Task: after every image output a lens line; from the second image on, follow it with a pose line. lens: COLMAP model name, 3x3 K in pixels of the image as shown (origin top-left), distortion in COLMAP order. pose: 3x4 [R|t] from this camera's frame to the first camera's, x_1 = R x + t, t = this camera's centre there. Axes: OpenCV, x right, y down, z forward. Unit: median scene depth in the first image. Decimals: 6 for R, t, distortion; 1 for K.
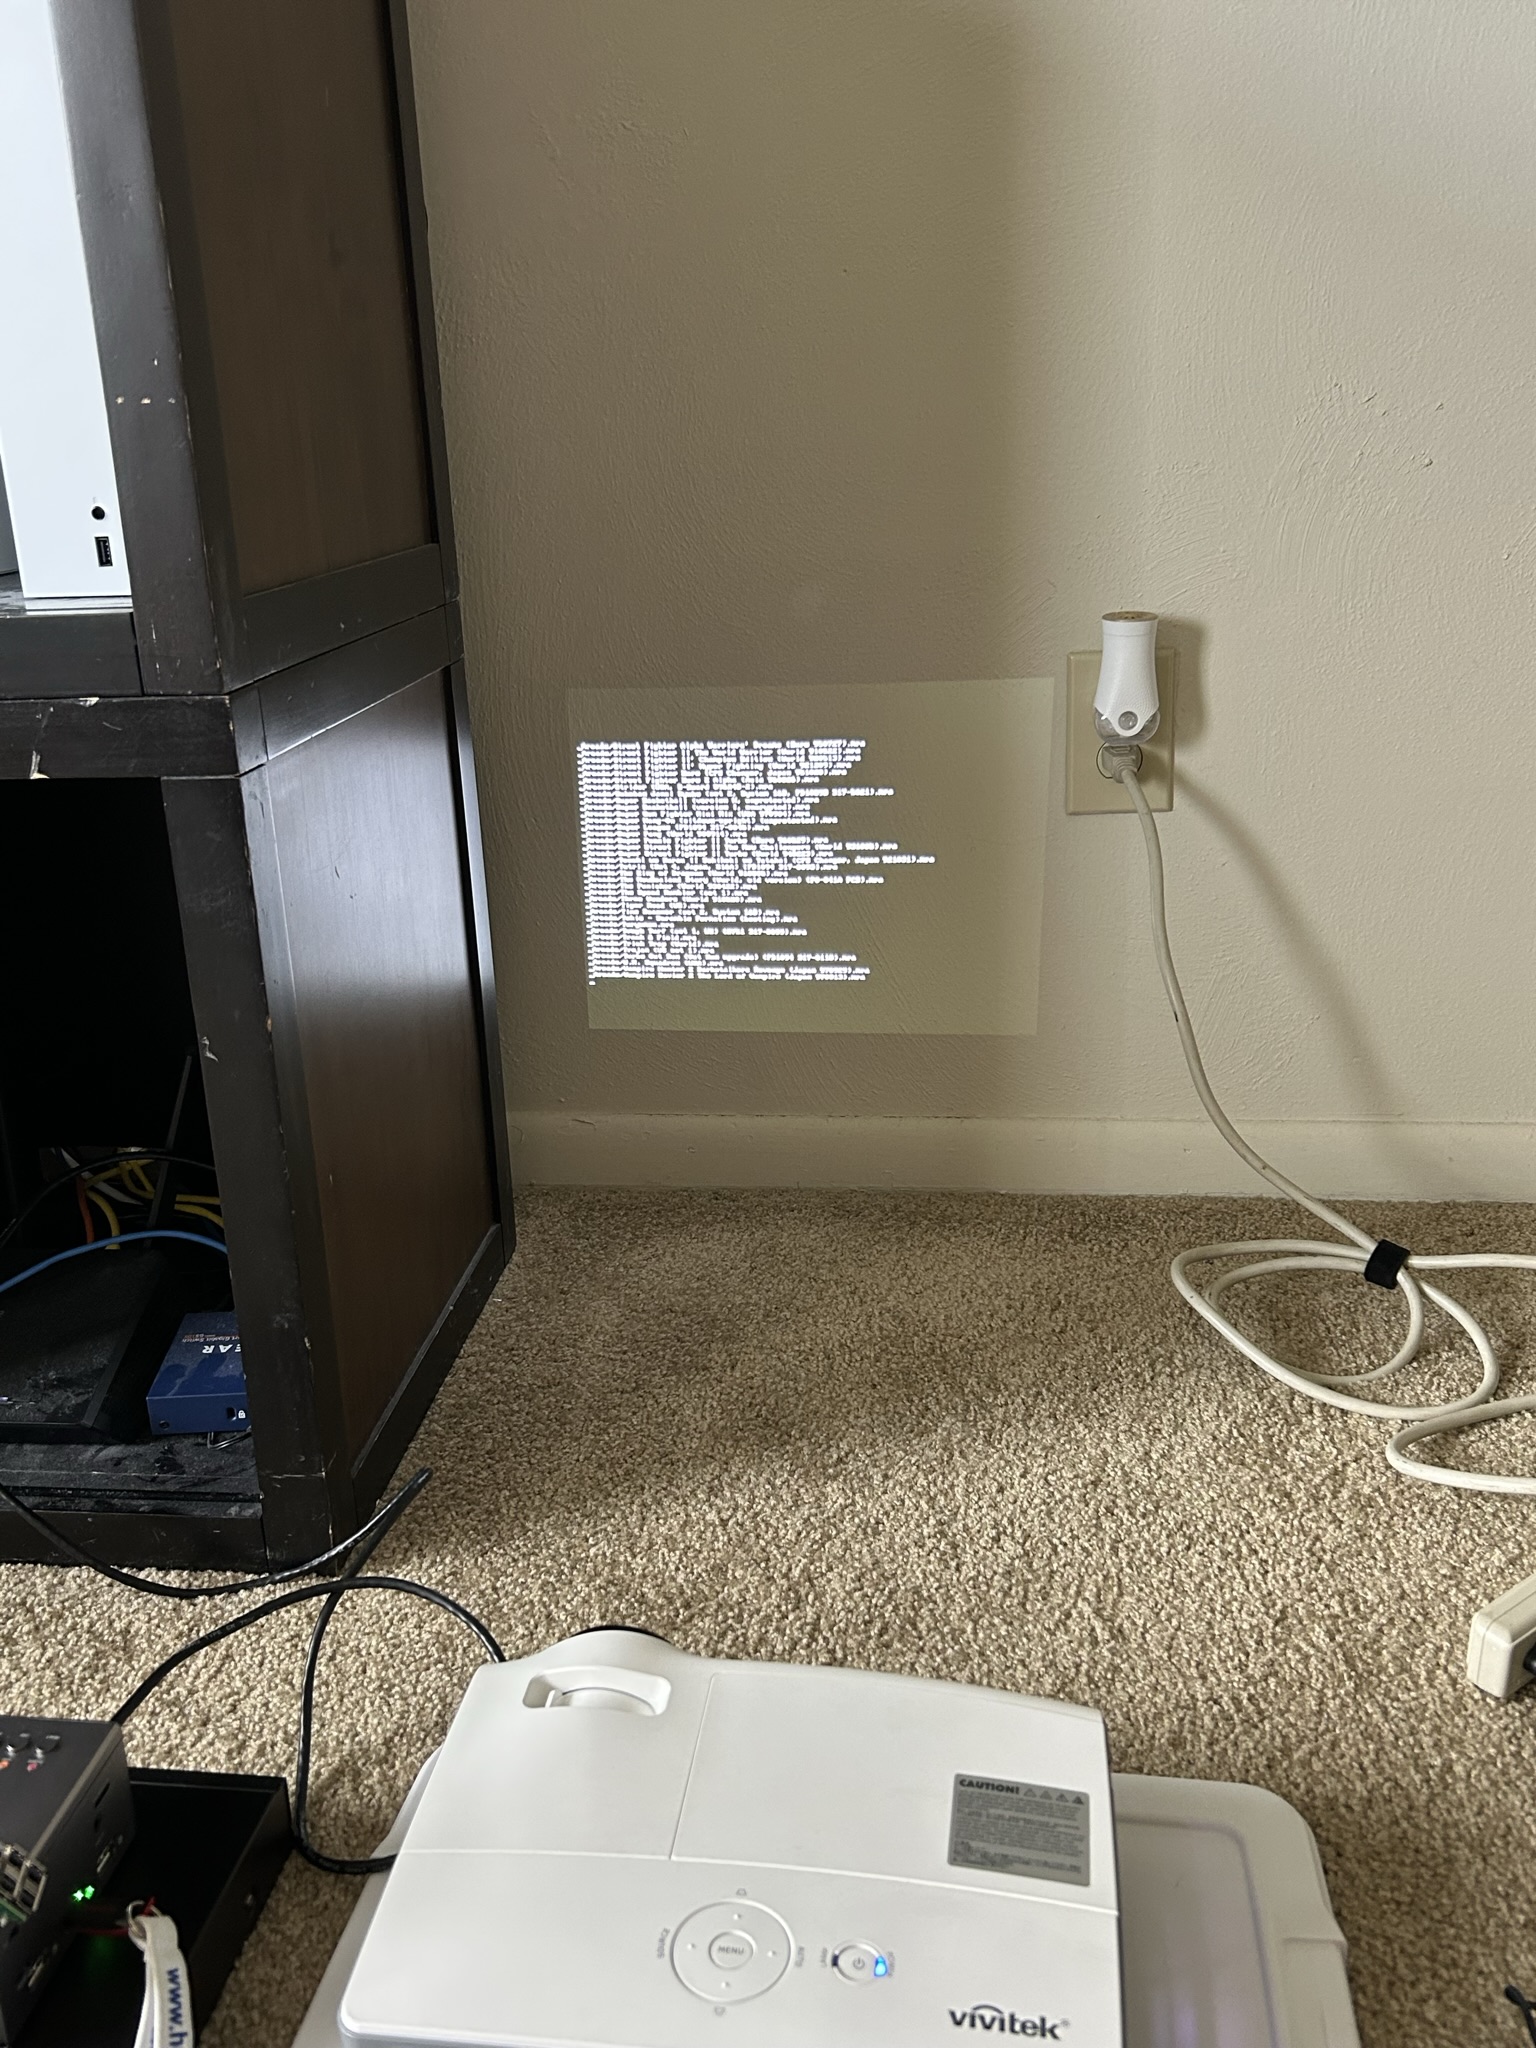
lens RADIAL K [[1804.9, 0, 767.4], [0, 1804.9, 1025.8], [0, 0, 1]] dist [-0.006157, -0.003830]
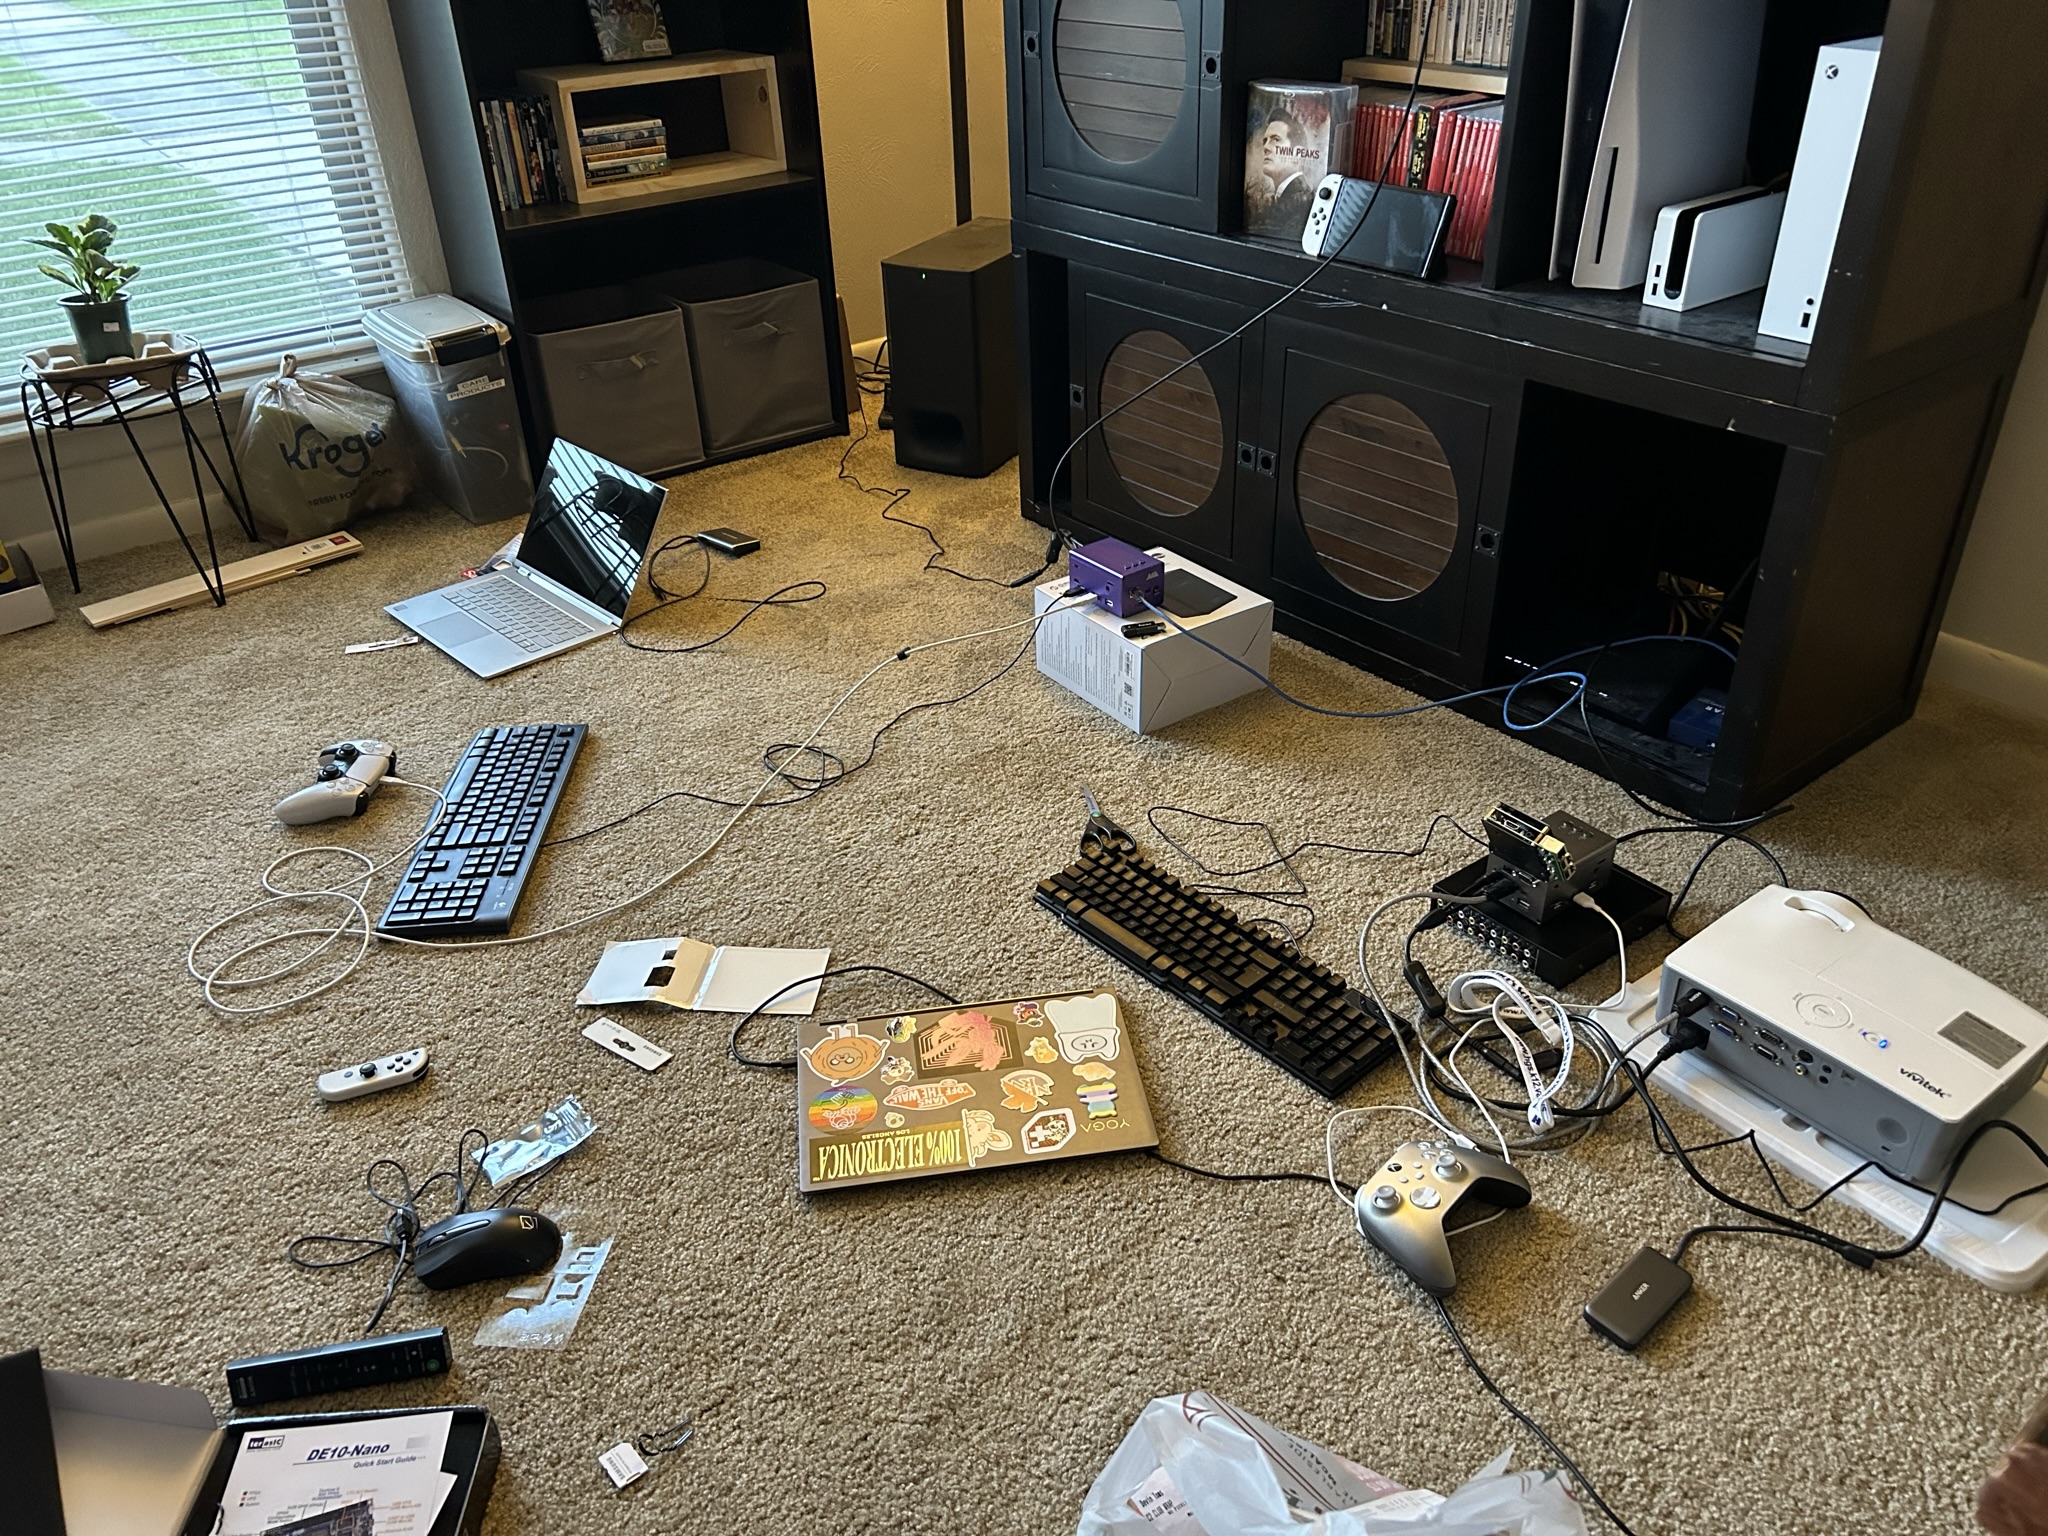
lens RADIAL K [[1541.2, 0, 1024.2], [0, 1541.2, 773.2], [0, 0, 1]] dist [0.006095, 0.004911]
pose [[0.693028, 0.383618, -0.610369, 0.250764], [-0.224247, 0.919373, 0.323212, -0.146472], [0.685147, -0.087122, 0.723176, -0.814021]]
